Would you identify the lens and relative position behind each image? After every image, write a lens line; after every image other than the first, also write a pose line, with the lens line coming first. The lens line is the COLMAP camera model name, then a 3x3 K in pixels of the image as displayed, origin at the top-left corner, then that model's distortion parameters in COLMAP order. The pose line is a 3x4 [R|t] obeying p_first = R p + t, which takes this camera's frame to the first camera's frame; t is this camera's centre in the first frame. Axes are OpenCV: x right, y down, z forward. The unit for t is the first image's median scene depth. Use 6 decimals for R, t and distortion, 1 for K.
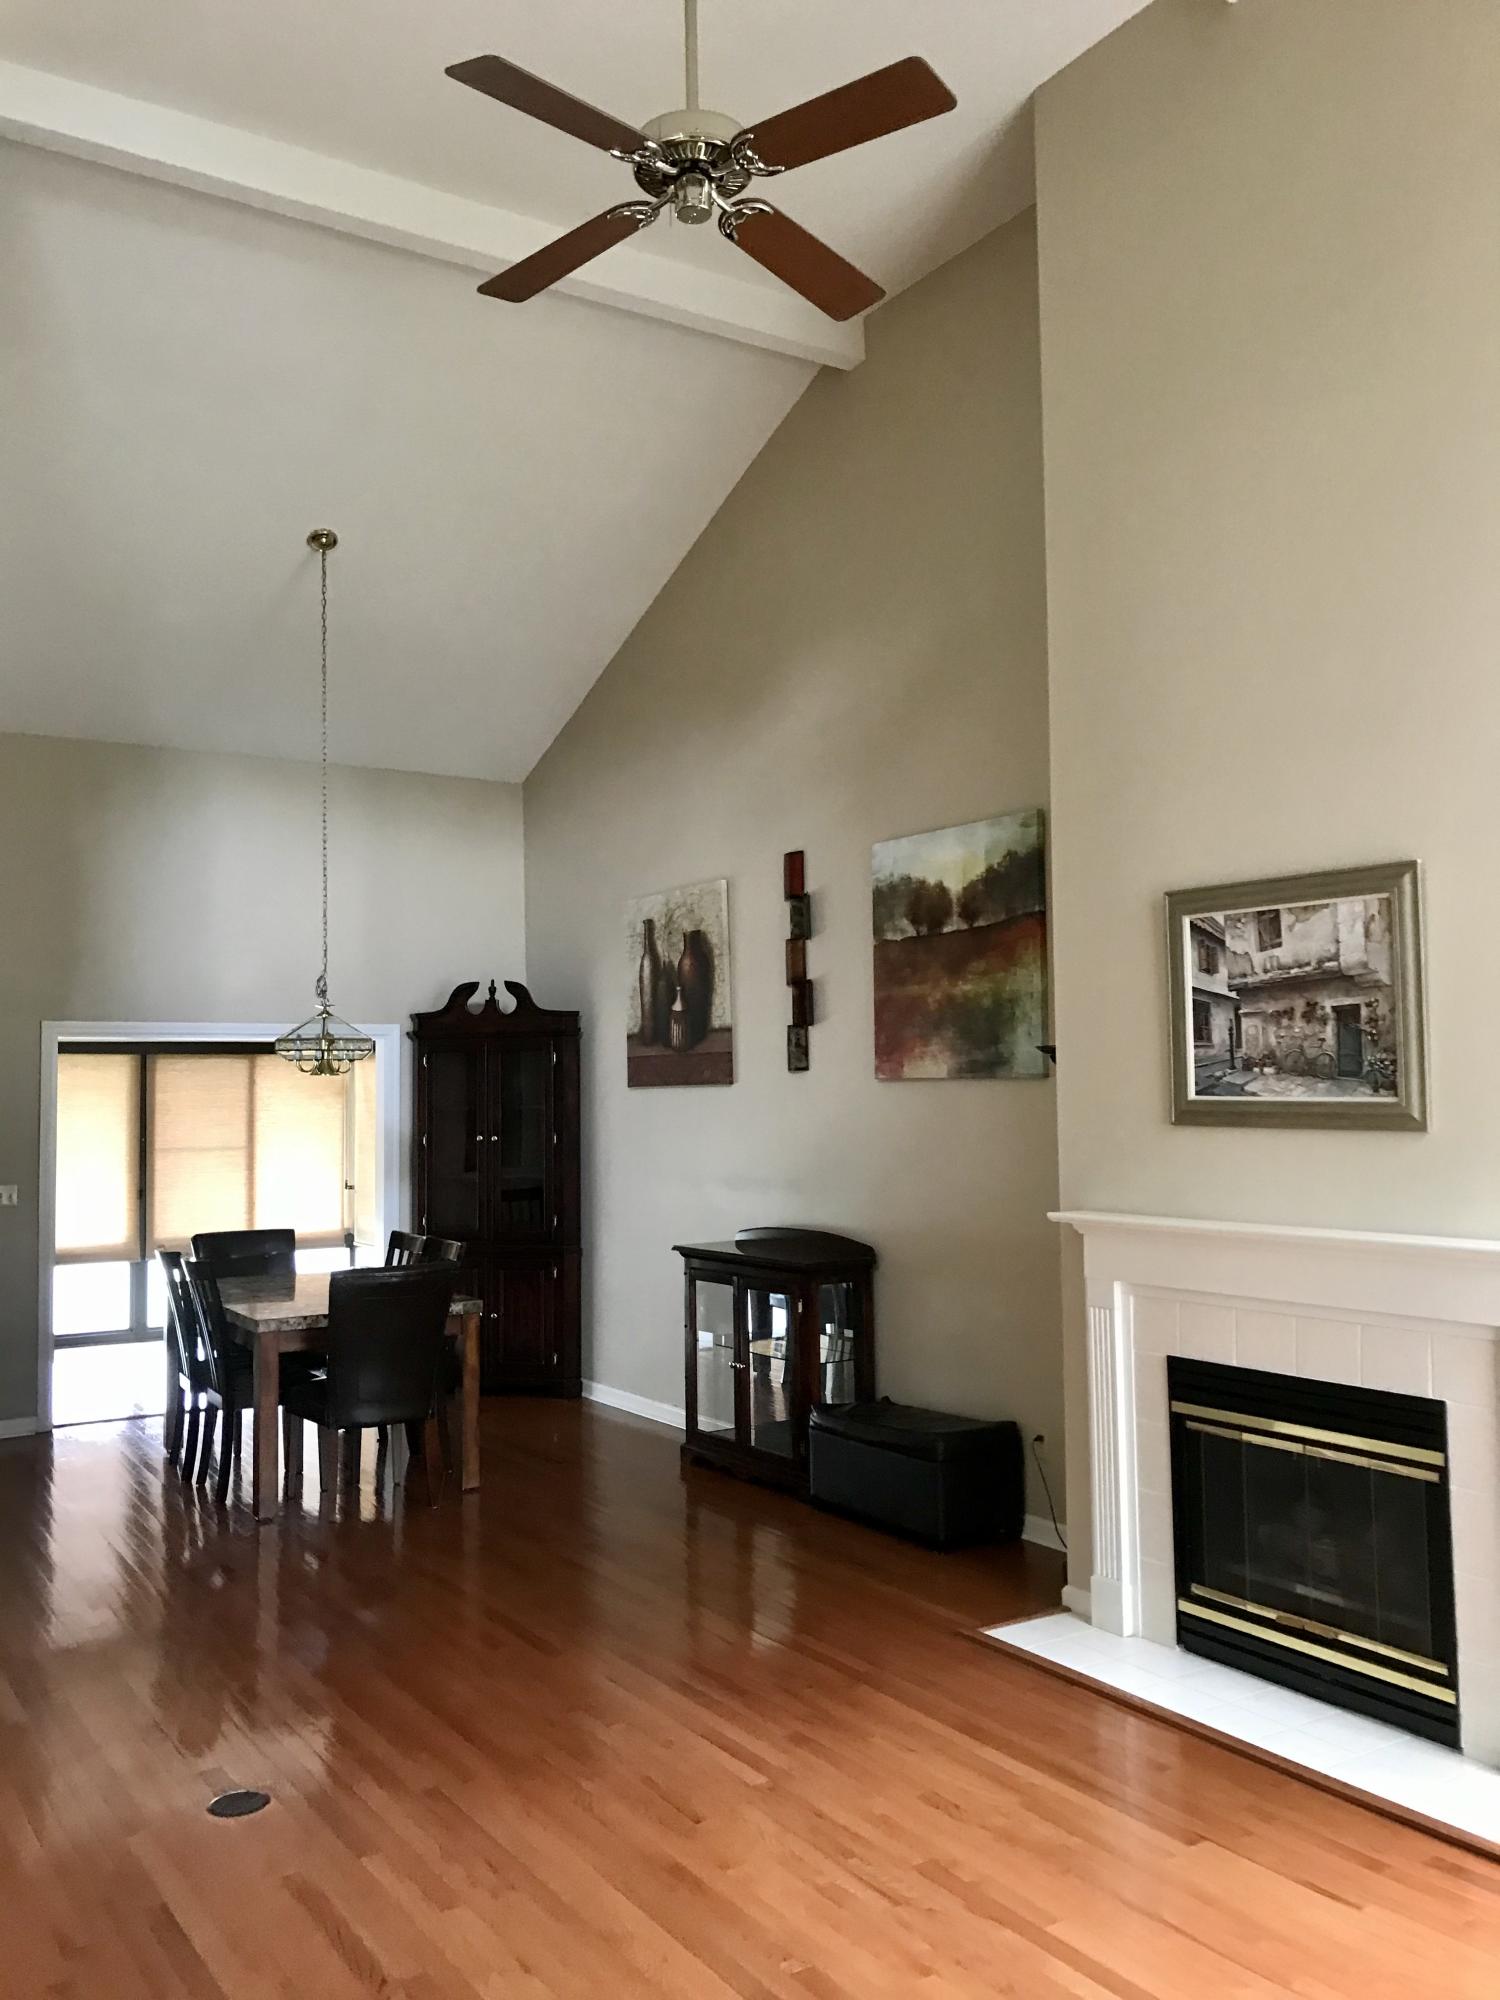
lens RADIAL K [[1639.3, 0, 742.5], [0, 1639.3, 987.0], [0, 0, 1]] dist [0.031514, -0.040078]
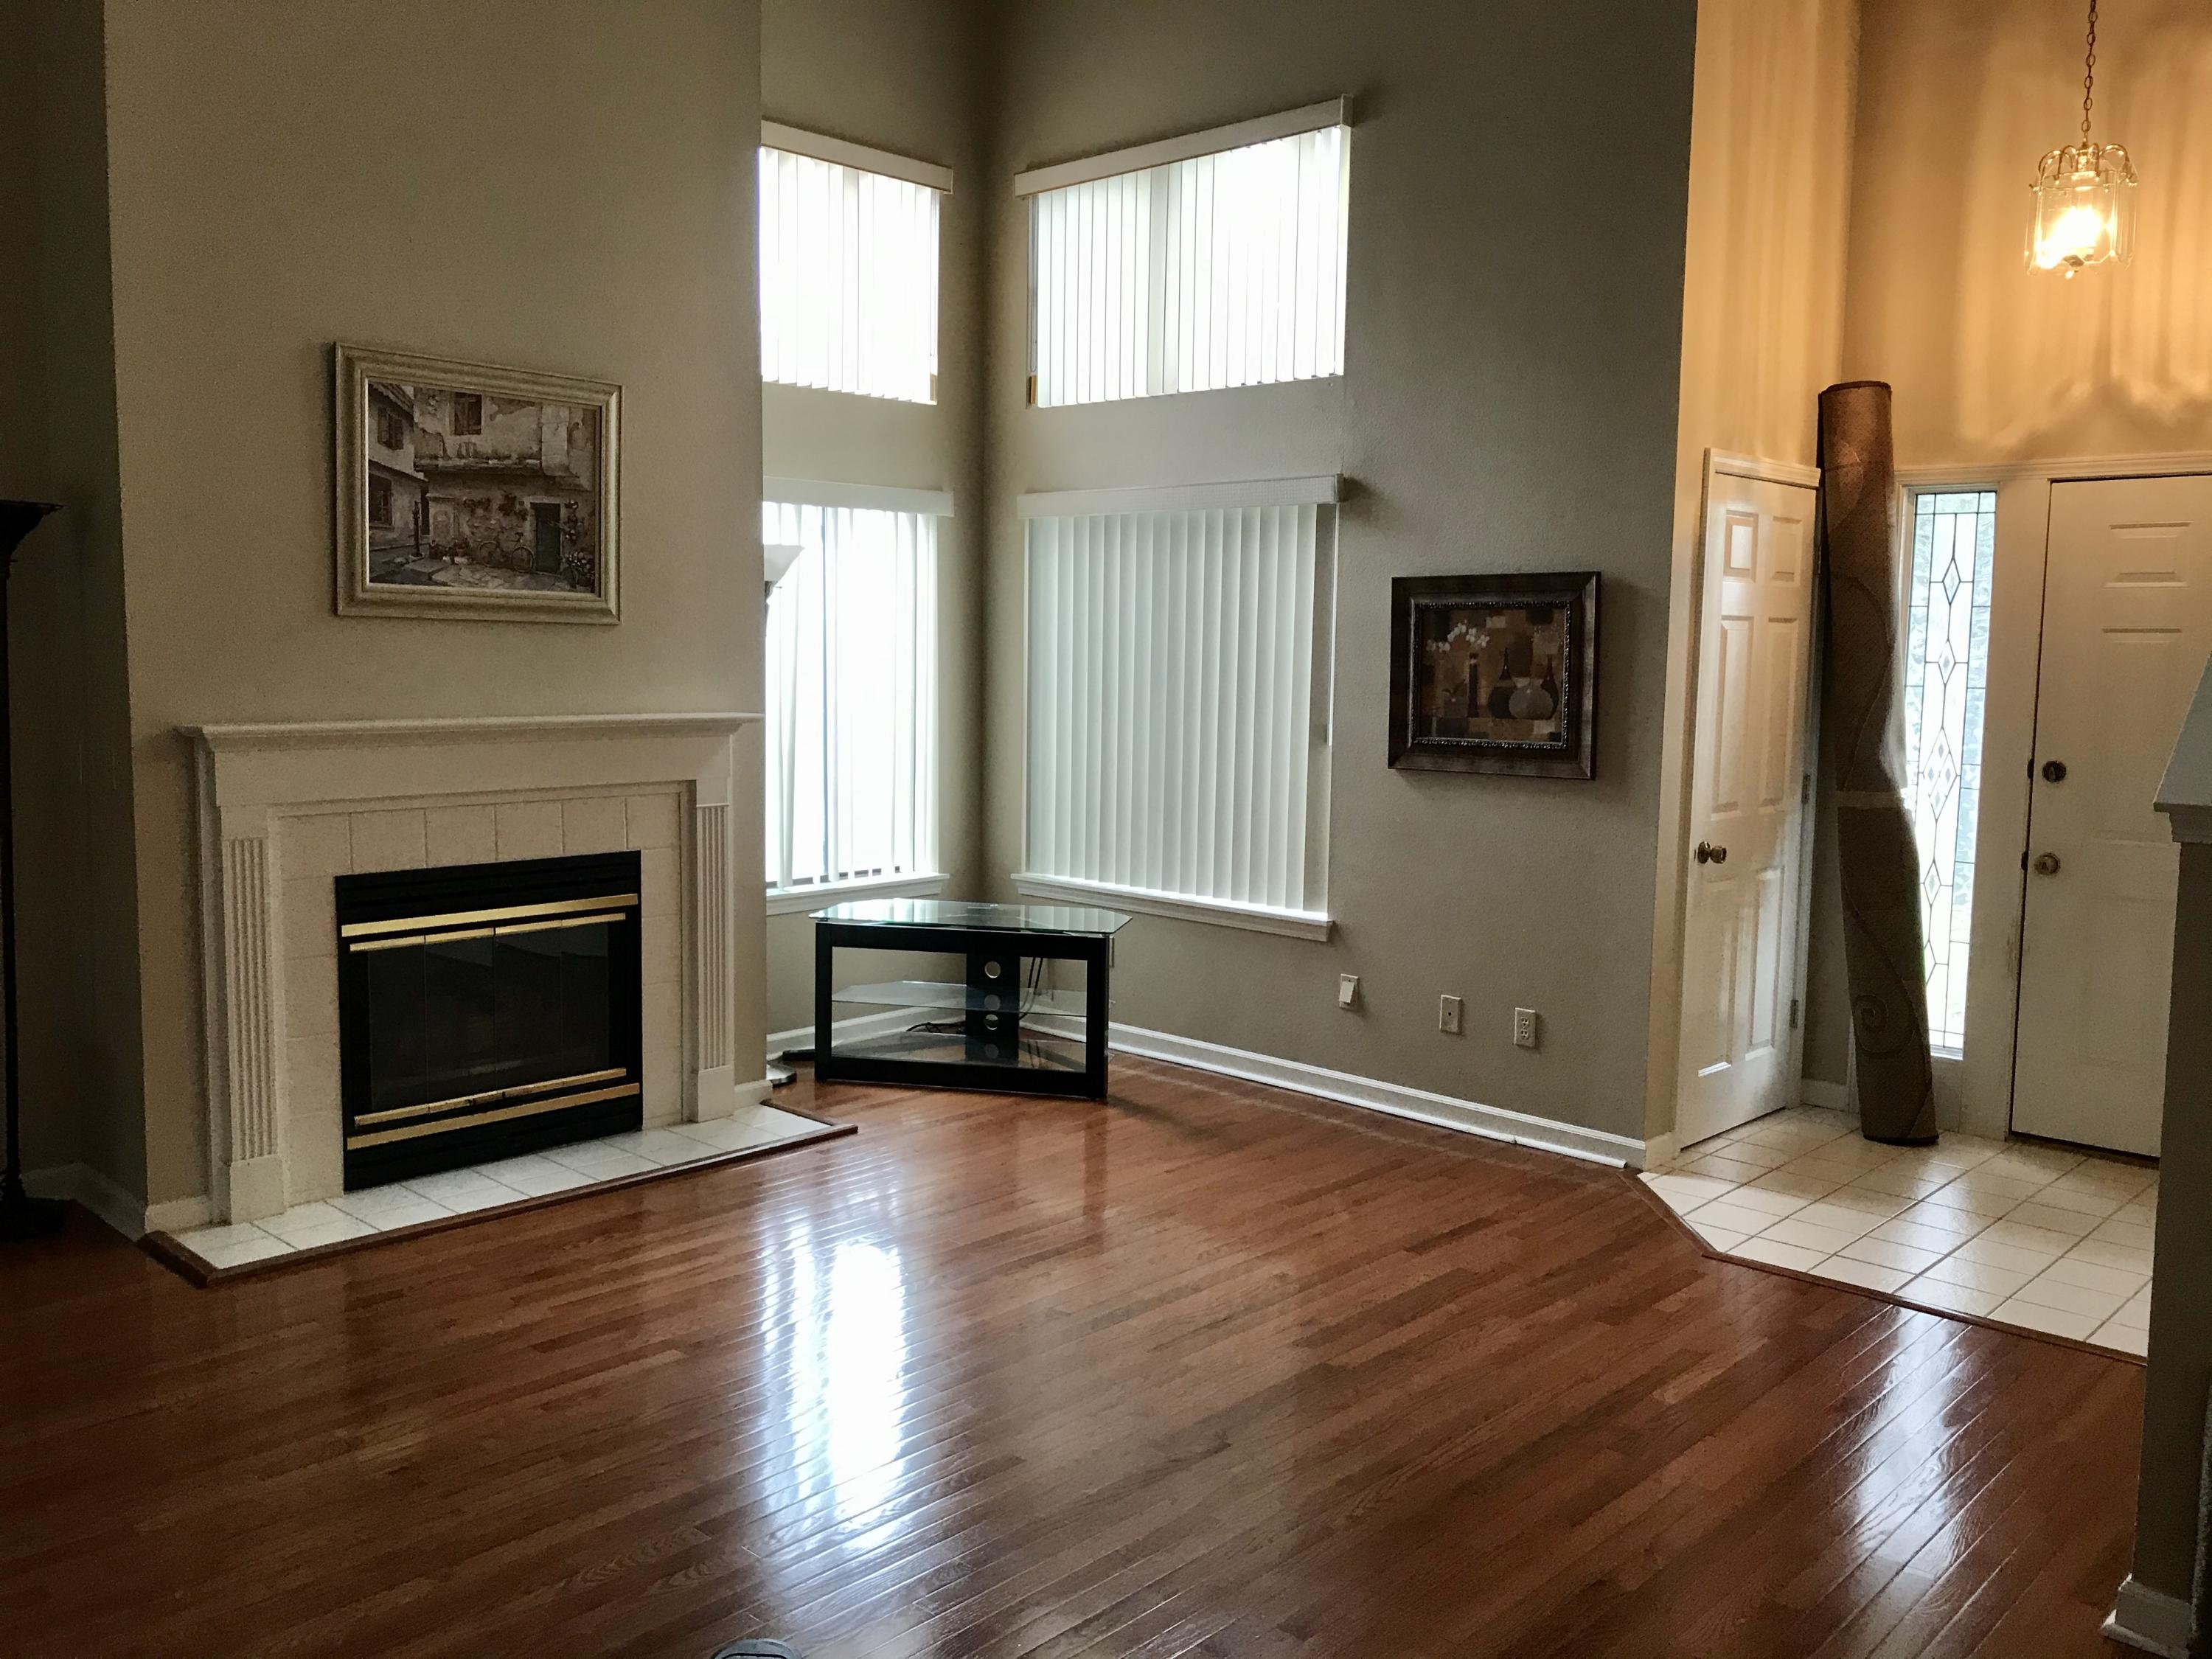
lens RADIAL K [[1813.0, 0, 1113.2], [0, 1813.0, 792.1], [0, 0, 1]] dist [0.031514, -0.040078]
pose [[-0.246027, -0.074110, 0.966426, -0.791687], [-0.075244, 0.995524, 0.057187, 0.092703], [-0.966338, -0.058648, -0.250502, 0.853832]]
